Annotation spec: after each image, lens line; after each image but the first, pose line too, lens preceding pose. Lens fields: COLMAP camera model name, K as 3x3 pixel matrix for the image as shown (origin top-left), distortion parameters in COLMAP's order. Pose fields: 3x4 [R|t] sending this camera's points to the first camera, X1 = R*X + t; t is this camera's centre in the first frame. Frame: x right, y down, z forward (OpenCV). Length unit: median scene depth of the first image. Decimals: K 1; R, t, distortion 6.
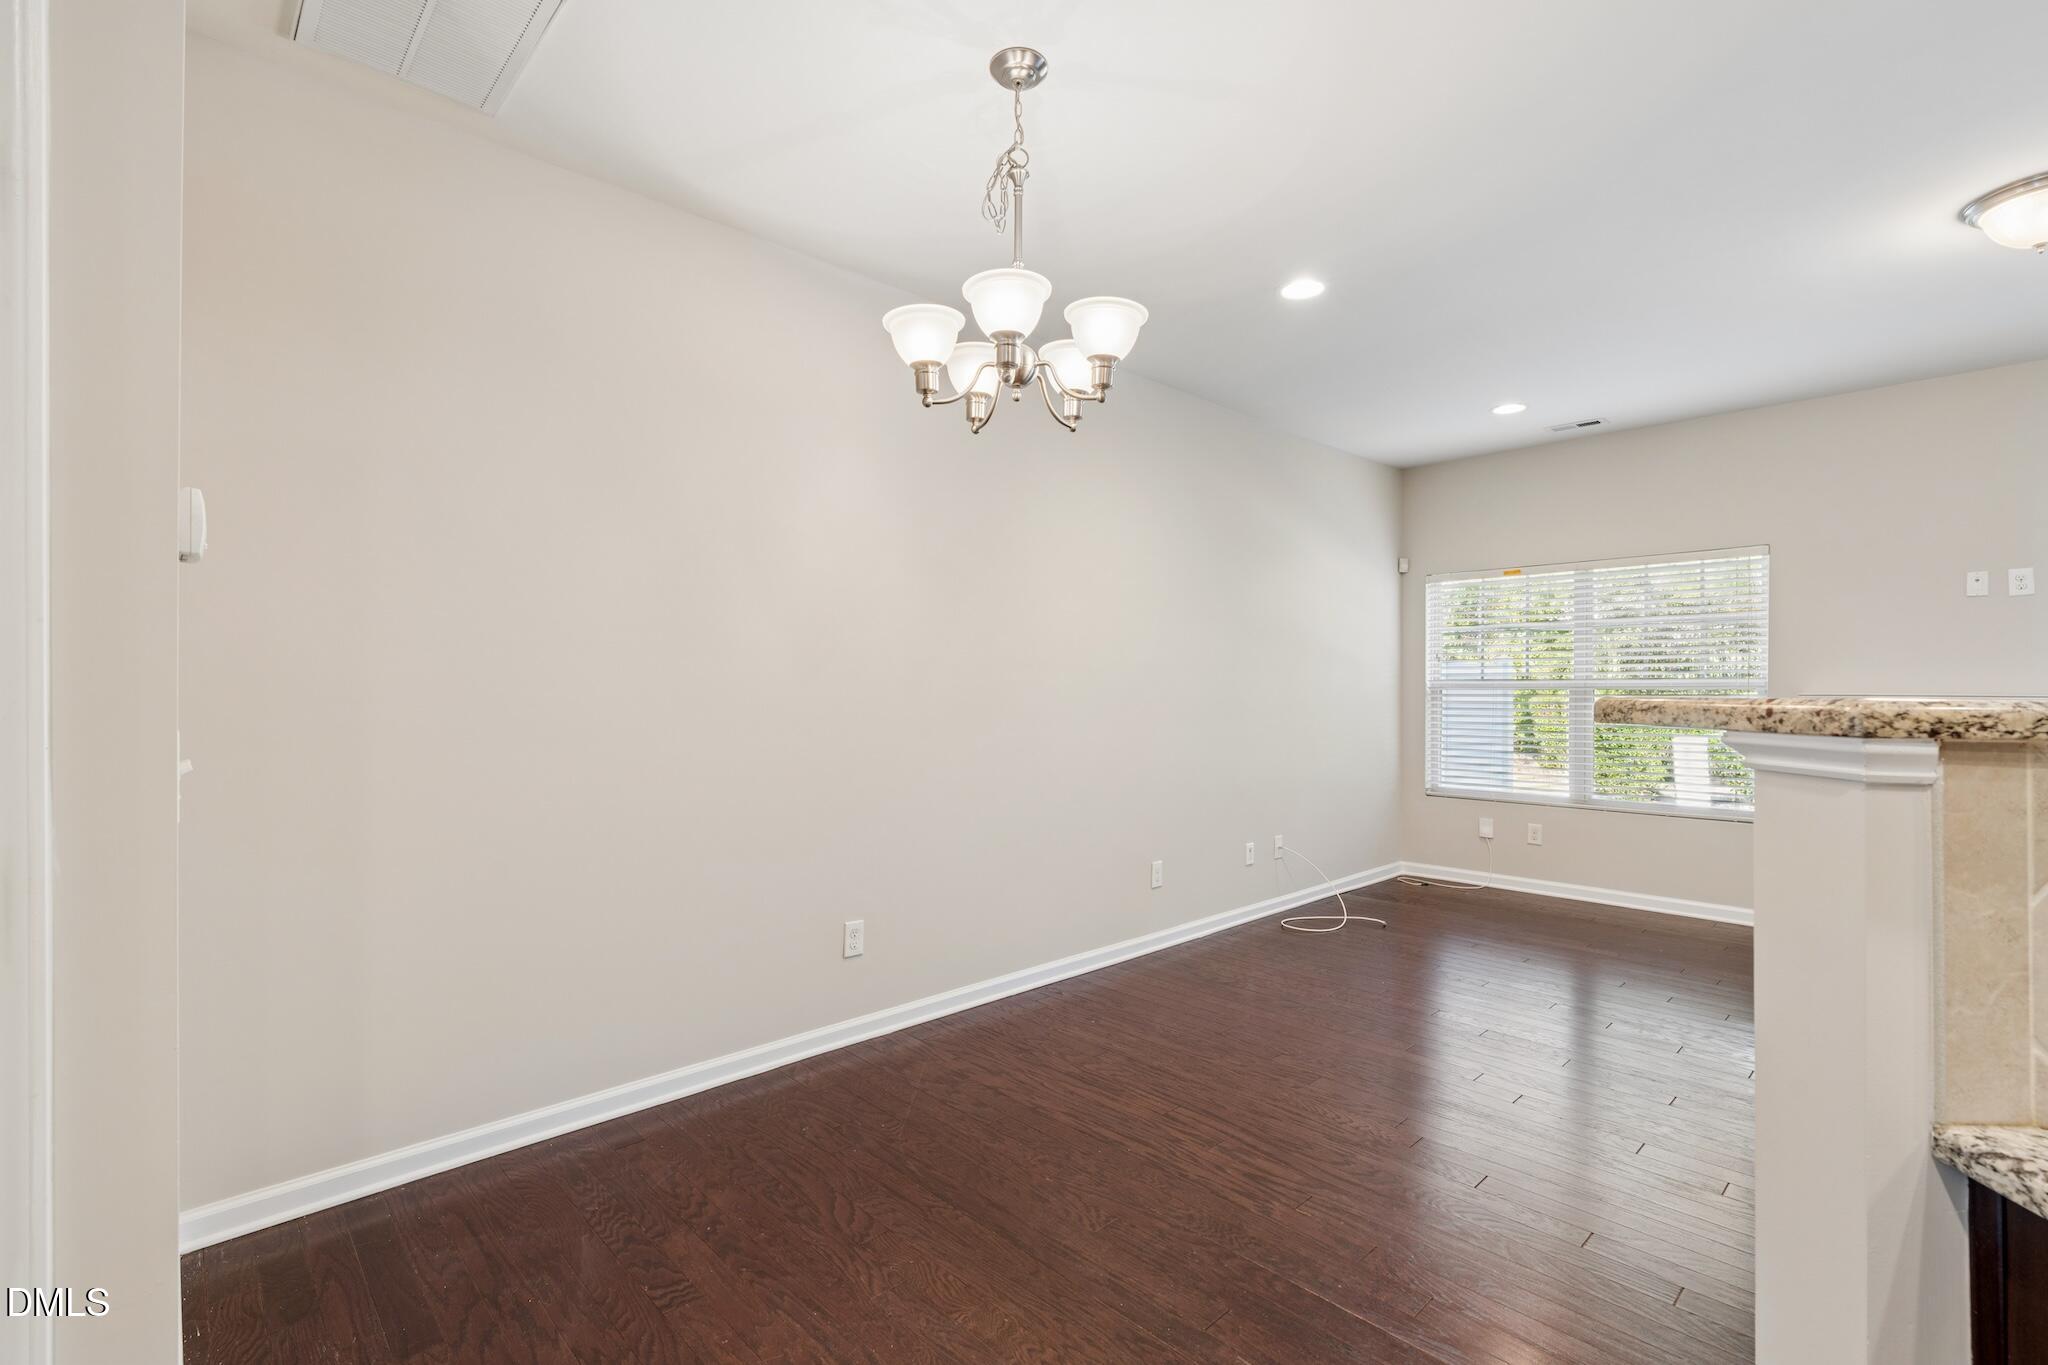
lens RADIAL K [[920.2, 0, 1016.4], [0, 920.2, 682.9], [0, 0, 1]] dist [-0.004053, 0.001018]
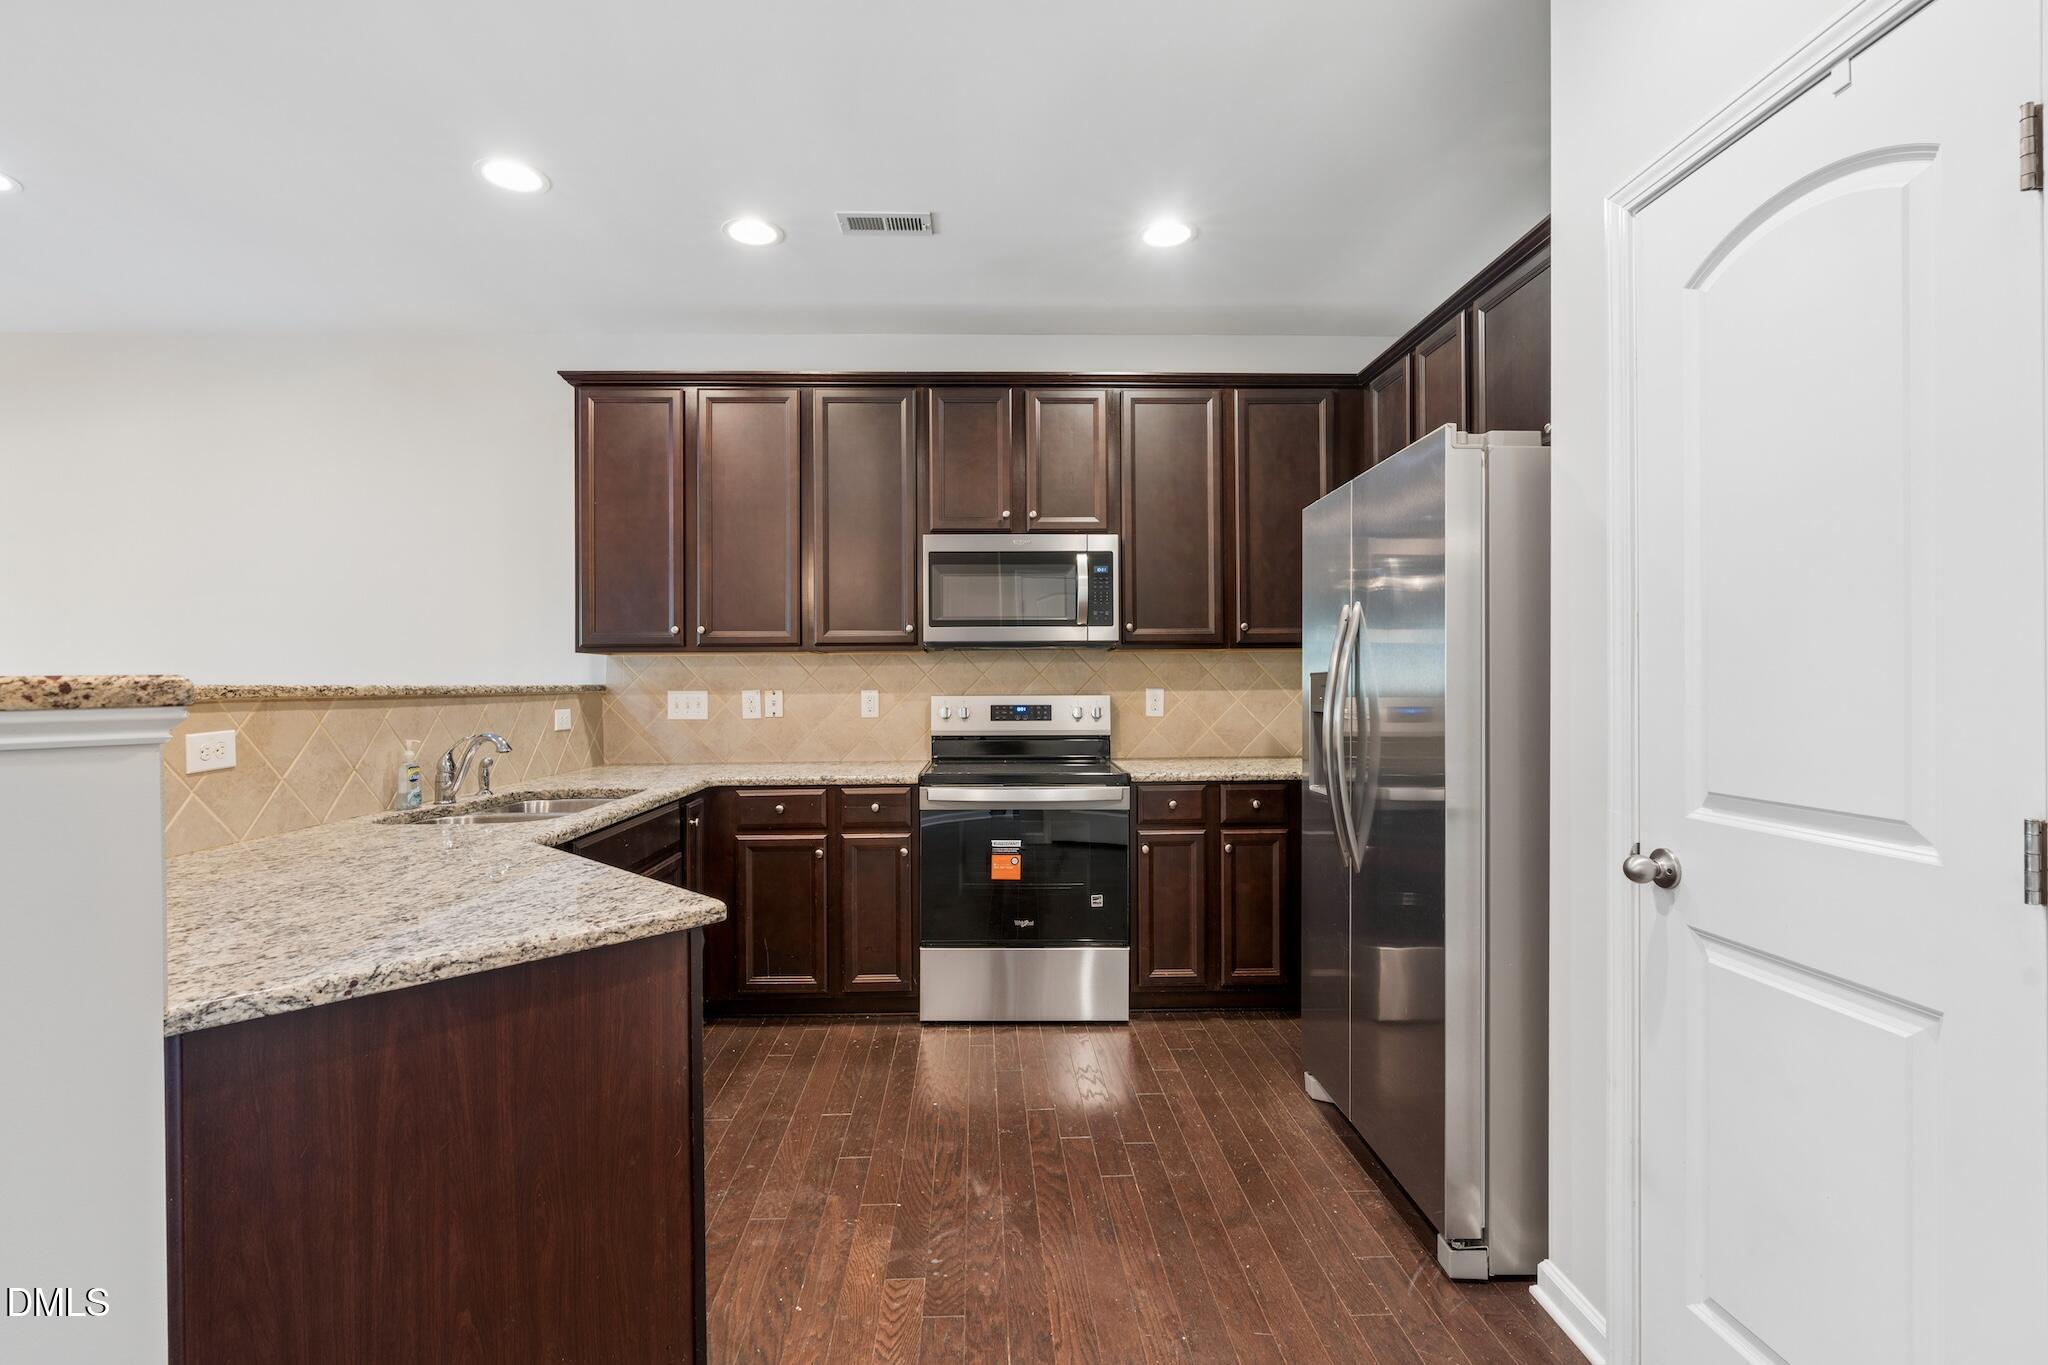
lens RADIAL K [[924.1, 0, 1016.0], [0, 924.1, 682.6], [0, 0, 1]] dist [-0.001856, 0.000768]
pose [[-0.753662, 0.002046, 0.657259, -0.195112], [0.005368, 0.999981, 0.003043, 0.007961], [-0.657241, 0.005821, -0.753658, 0.314754]]
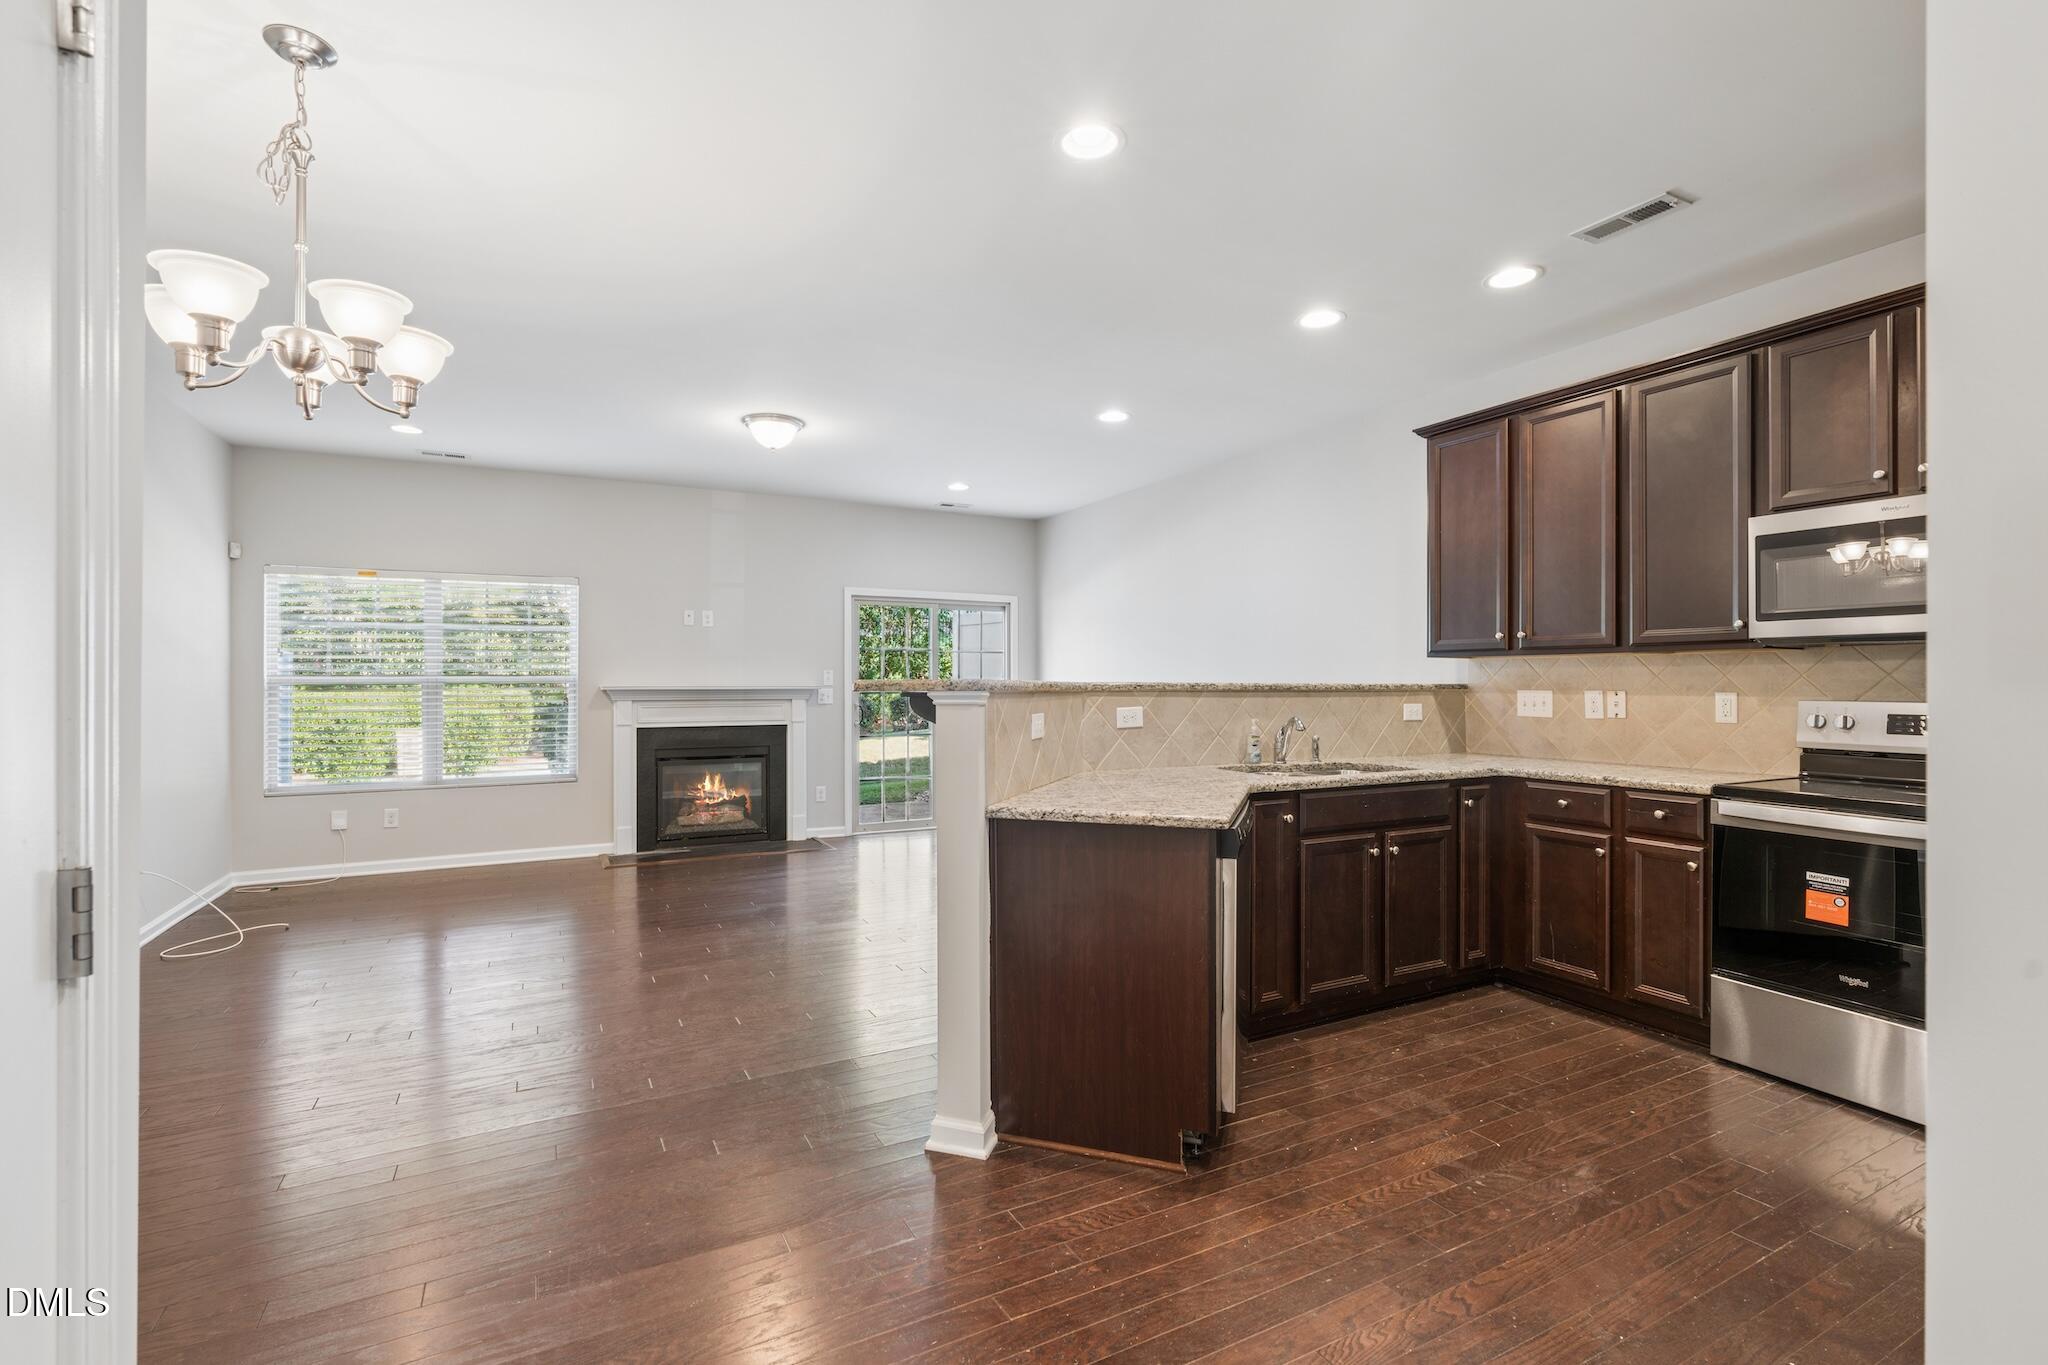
lens RADIAL K [[924.1, 0, 1016.0], [0, 924.1, 682.6], [0, 0, 1]] dist [-0.001856, 0.000768]
pose [[0.265741, -0.001723, 0.964043, -0.584757], [0.000086, 0.999998, 0.001764, 0.006609], [-0.964044, -0.000386, 0.265741, 0.002276]]
